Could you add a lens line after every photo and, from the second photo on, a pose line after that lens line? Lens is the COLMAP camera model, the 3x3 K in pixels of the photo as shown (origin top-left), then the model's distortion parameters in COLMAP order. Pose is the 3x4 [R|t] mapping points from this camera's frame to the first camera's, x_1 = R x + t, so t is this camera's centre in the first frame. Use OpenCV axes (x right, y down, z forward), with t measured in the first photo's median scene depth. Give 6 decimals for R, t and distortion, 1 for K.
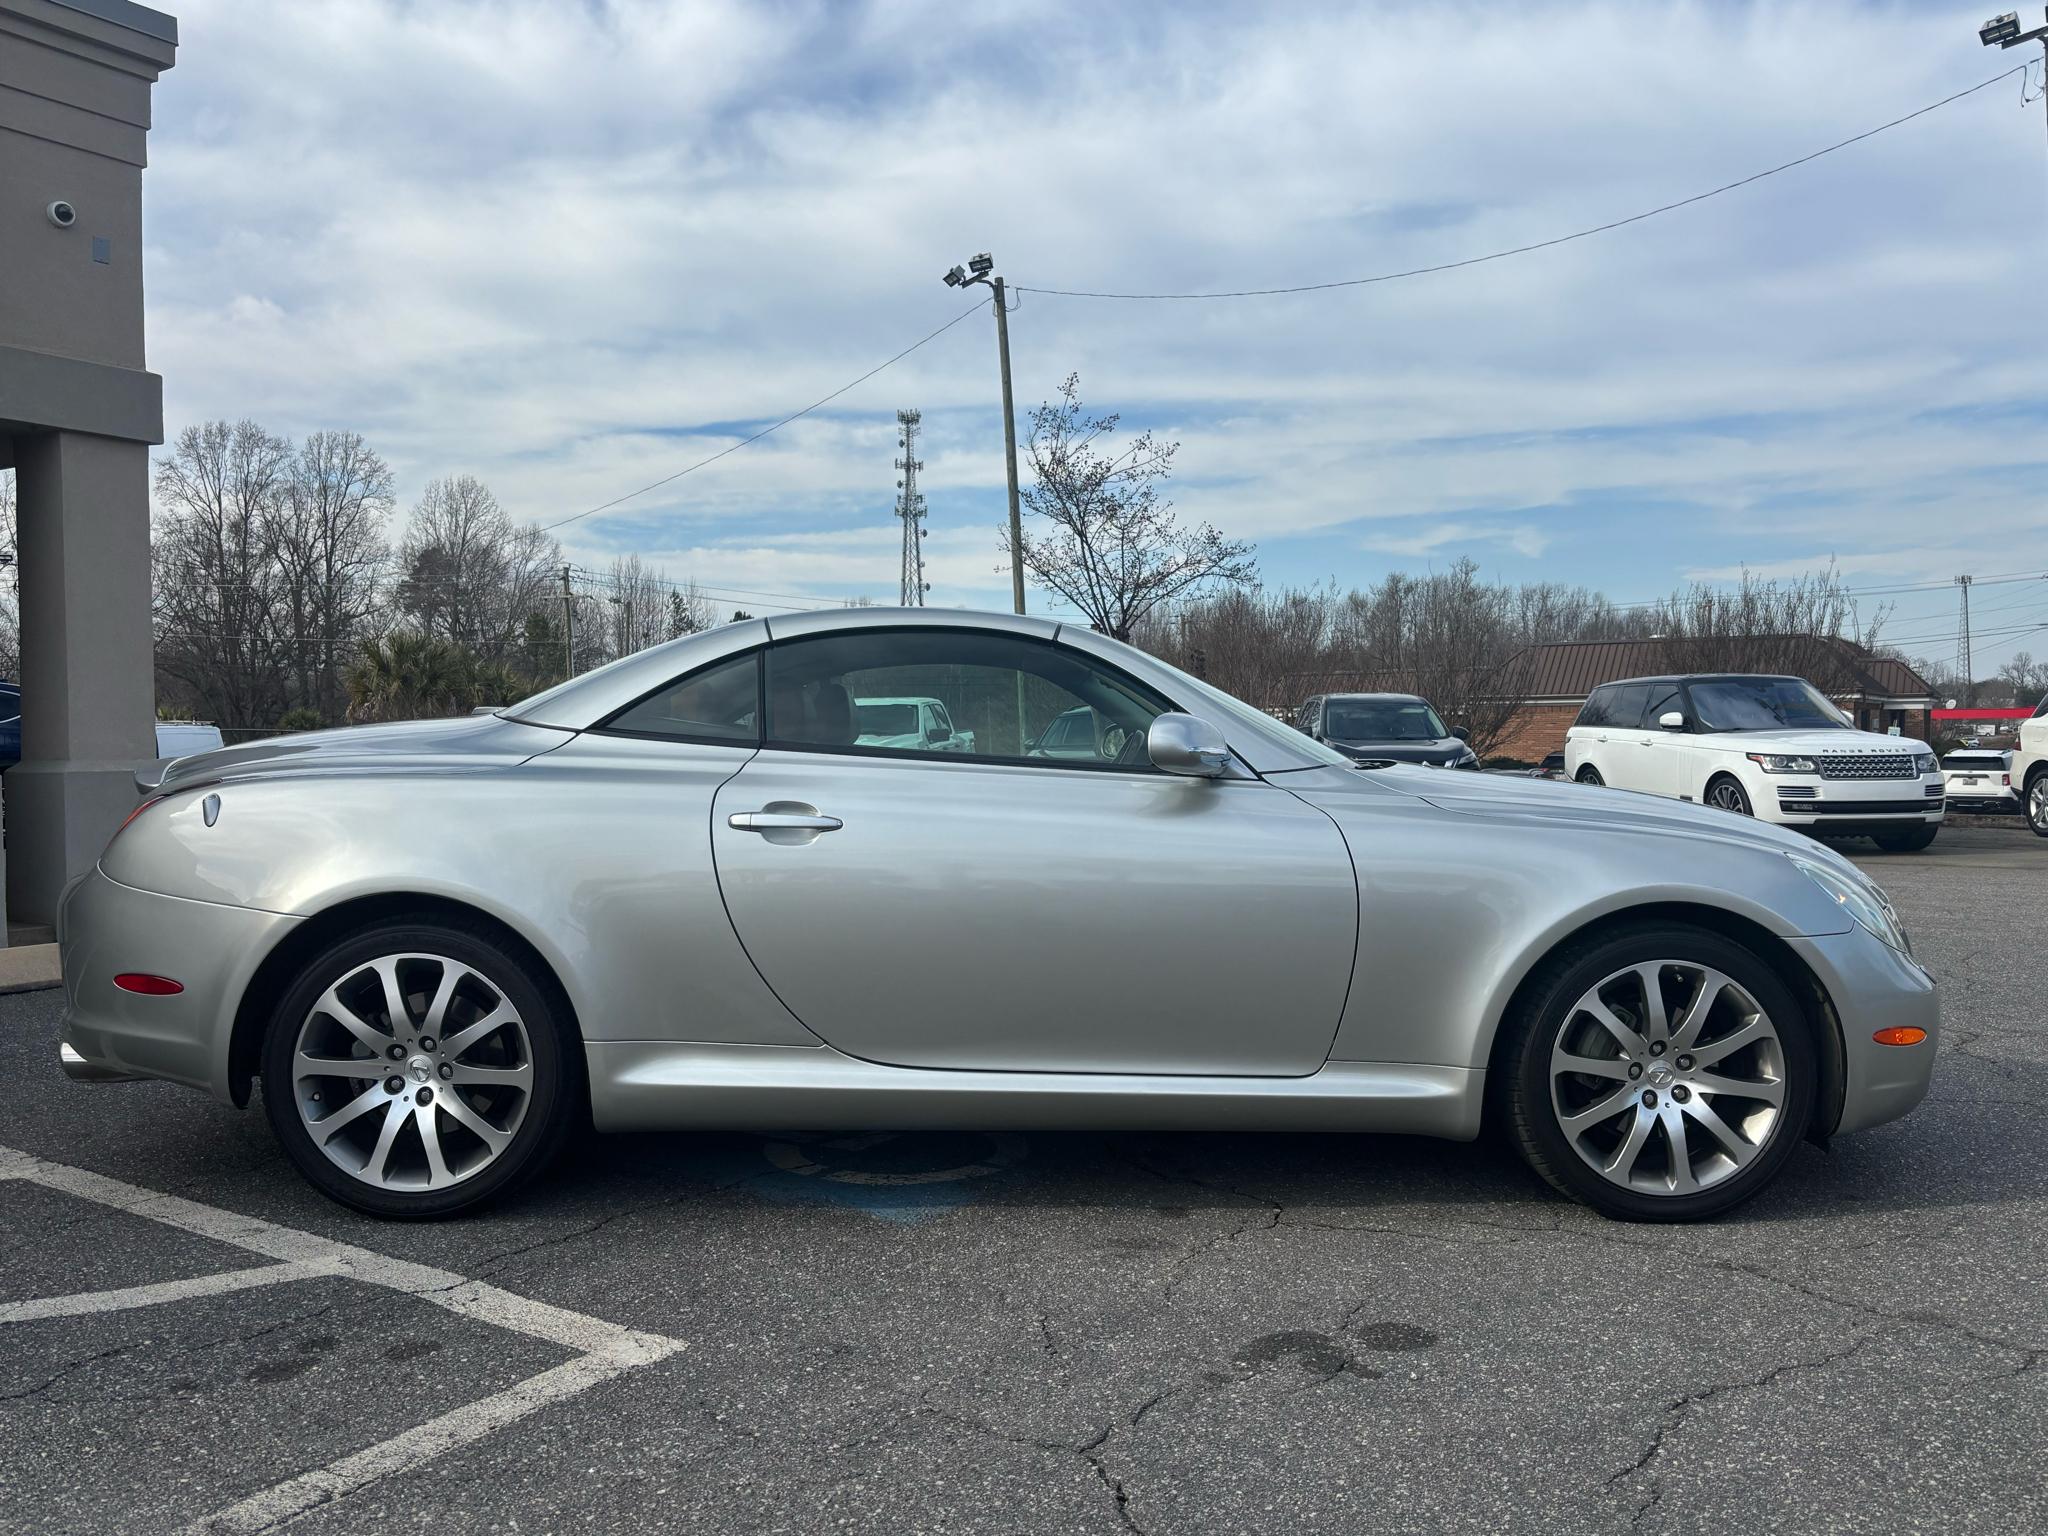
lens RADIAL K [[1855.8, 0, 1024.1], [0, 1855.8, 830.5], [0, 0, 1]] dist [-0.015387, 0.005009]
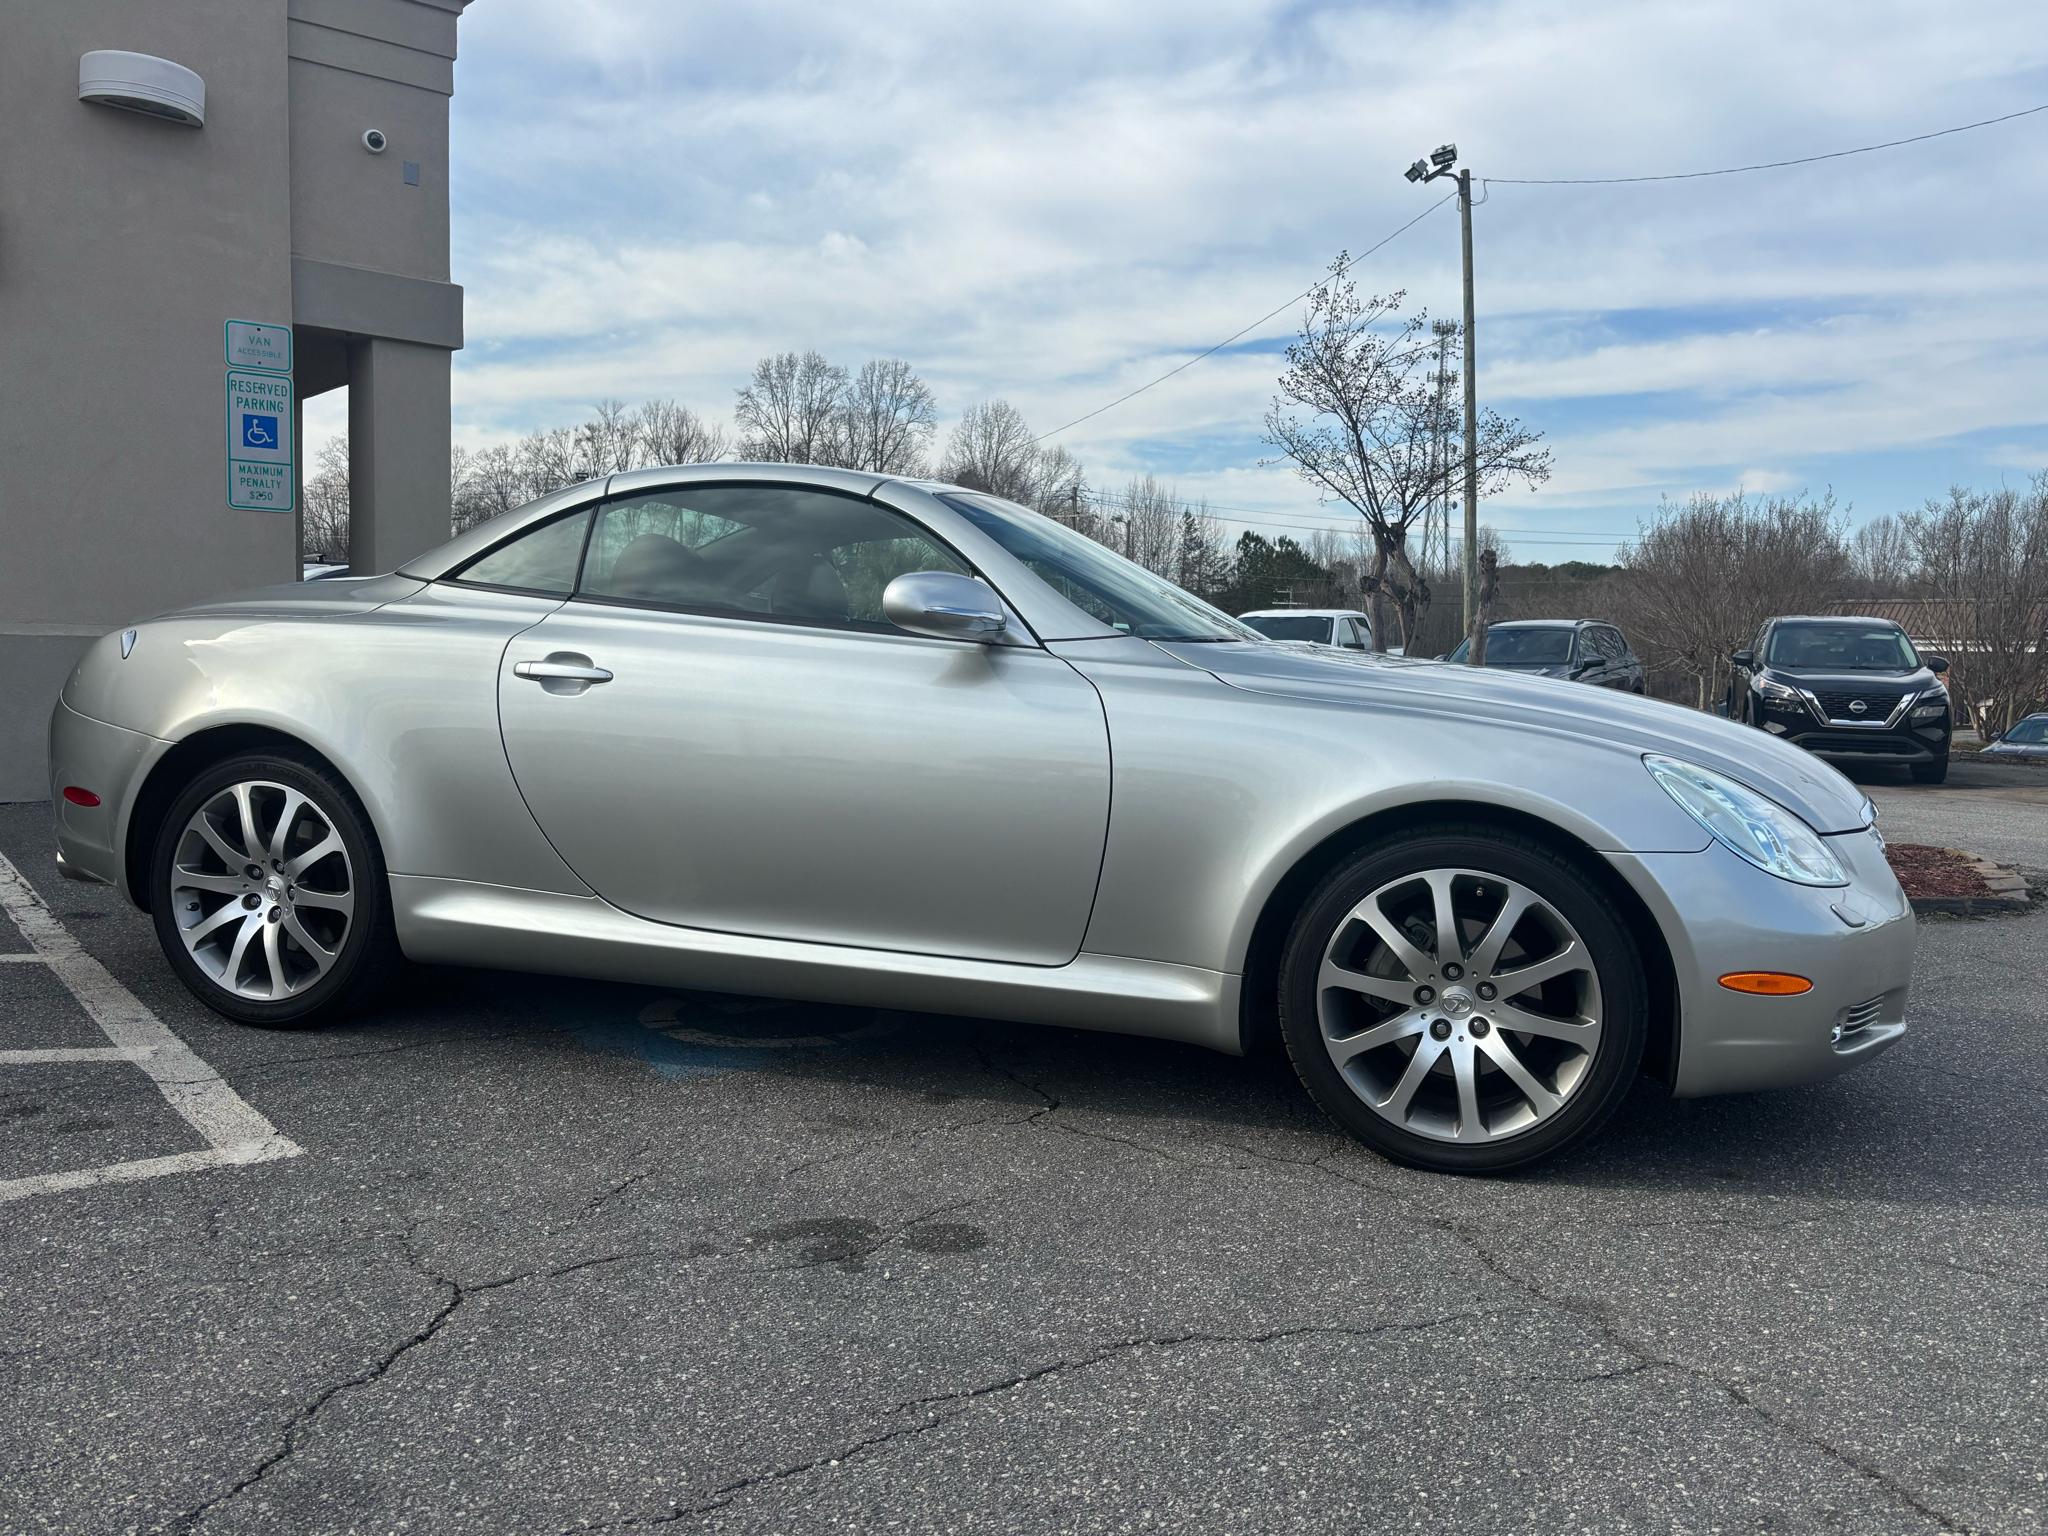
lens RADIAL K [[1849.2, 0, 1059.8], [0, 1849.2, 835.9], [0, 0, 1]] dist [0.114139, -0.268934]
pose [[0.933812, 0.060733, -0.352571, 0.113544], [-0.048740, 0.997894, 0.042803, 0.006472], [0.354428, -0.022786, 0.934806, 0.031603]]
